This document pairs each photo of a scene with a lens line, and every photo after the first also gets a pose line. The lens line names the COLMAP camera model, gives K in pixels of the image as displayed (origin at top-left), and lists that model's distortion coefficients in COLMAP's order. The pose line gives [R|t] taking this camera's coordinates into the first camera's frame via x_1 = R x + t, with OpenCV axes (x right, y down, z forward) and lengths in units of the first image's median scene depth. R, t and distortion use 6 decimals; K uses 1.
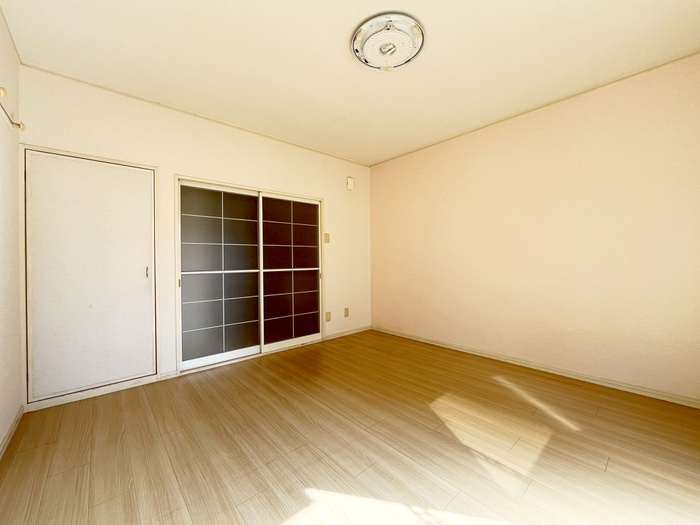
lens RADIAL K [[282.5, 0, 351.8], [0, 282.5, 259.2], [0, 0, 1]] dist [-0.002153, -0.000121]
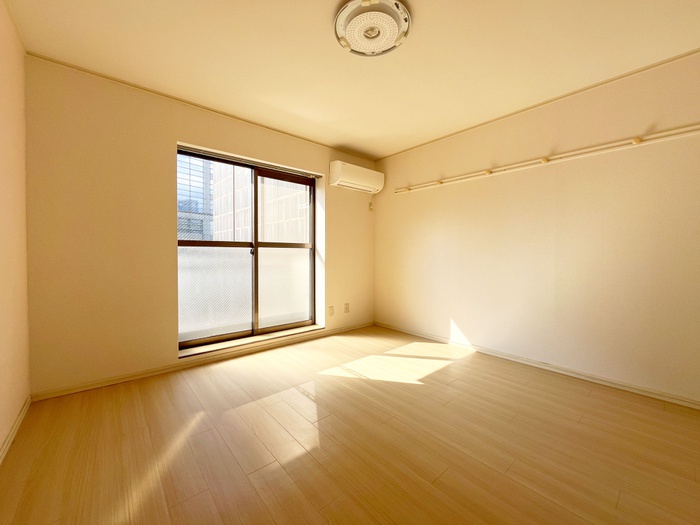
lens RADIAL K [[282.5, 0, 351.8], [0, 282.5, 259.2], [0, 0, 1]] dist [-0.002153, -0.000121]
pose [[-0.999853, 0.004526, 0.016539, 0.147178], [0.004840, 0.999808, 0.018987, -0.003188], [-0.016450, 0.019064, -0.999683, 1.545646]]
